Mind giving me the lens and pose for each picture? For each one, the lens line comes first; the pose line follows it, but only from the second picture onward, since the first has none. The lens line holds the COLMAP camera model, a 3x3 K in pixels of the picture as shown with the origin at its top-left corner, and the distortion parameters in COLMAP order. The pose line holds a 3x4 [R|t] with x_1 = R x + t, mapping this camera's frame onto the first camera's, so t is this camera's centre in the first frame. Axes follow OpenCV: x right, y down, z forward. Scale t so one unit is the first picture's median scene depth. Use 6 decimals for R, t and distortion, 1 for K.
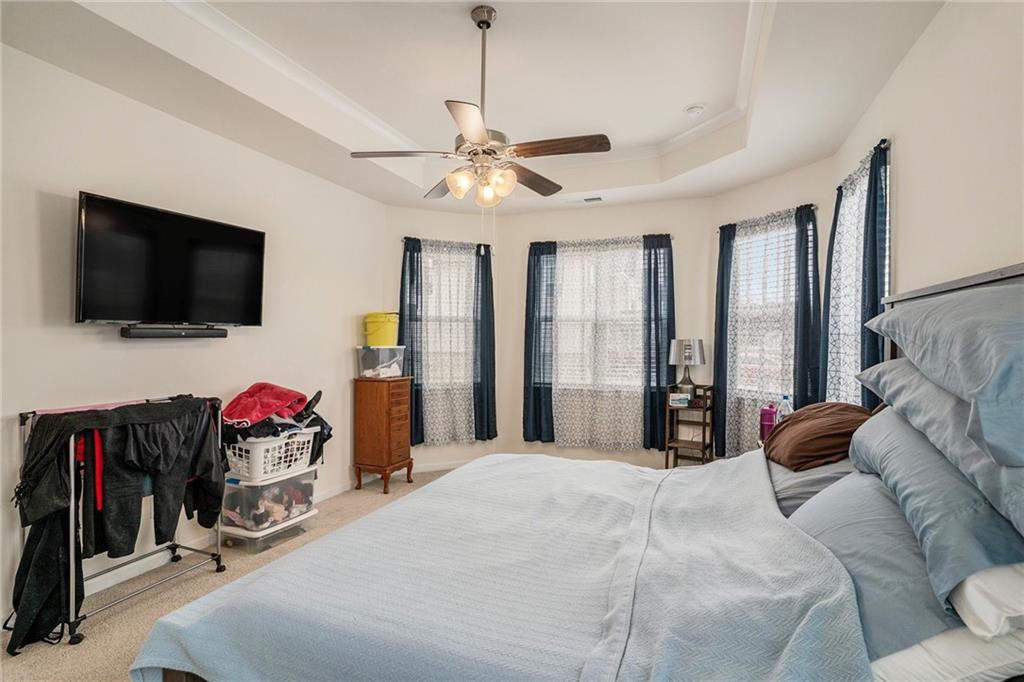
lens RADIAL K [[511.3, 0, 497.4], [0, 511.3, 341.1], [0, 0, 1]] dist [-0.020597, 0.001645]
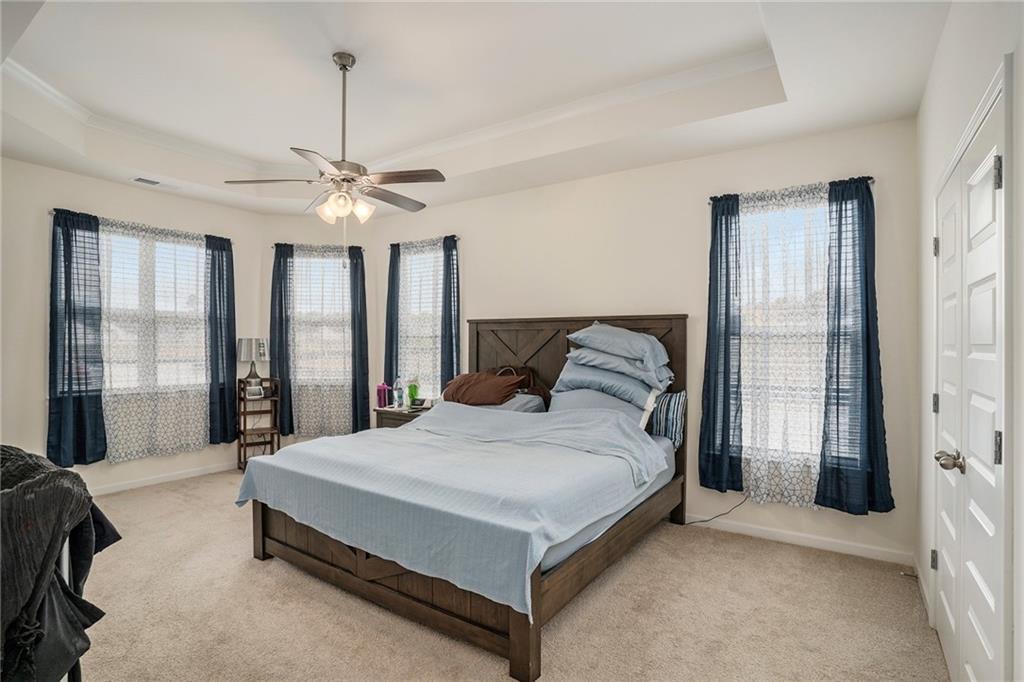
lens RADIAL K [[511.3, 0, 497.4], [0, 511.3, 341.1], [0, 0, 1]] dist [-0.020597, 0.001645]
pose [[0.245750, 0.004430, 0.969323, -0.592156], [-0.010026, 0.999948, -0.002029, -0.000485], [-0.969281, -0.009220, 0.245782, 0.209615]]
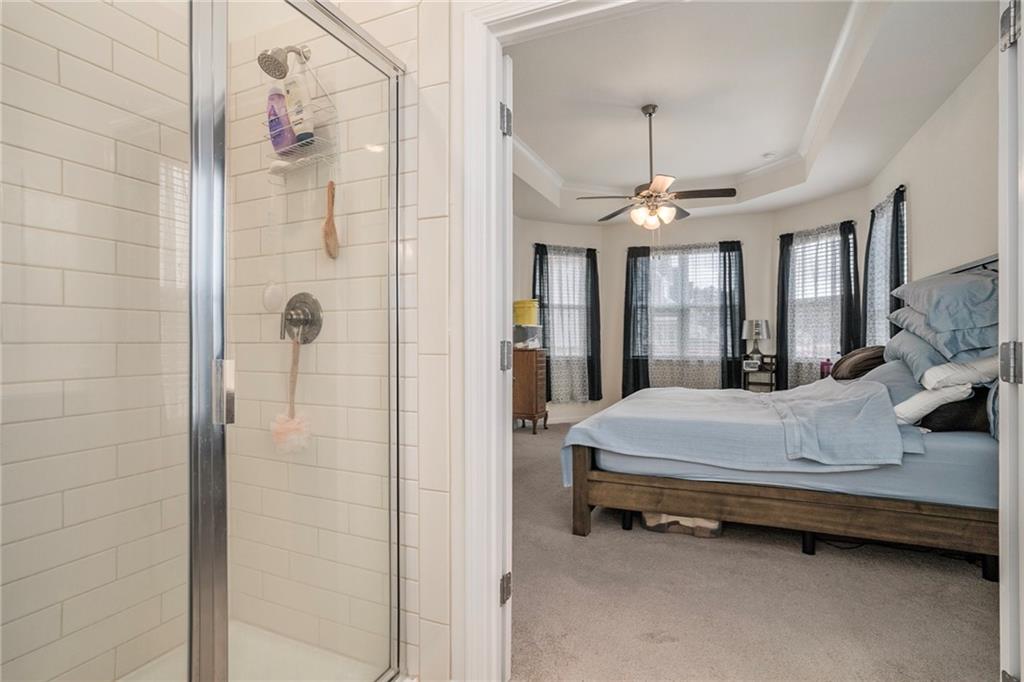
lens RADIAL K [[507.7, 0, 521.6], [0, 507.7, 327.6], [0, 0, 1]] dist [-0.002384, -0.000167]
pose [[0.999974, -0.001952, -0.006985, -0.231334], [0.001793, 0.999743, -0.022610, 0.045113], [0.007027, 0.022597, 0.999720, -0.326667]]
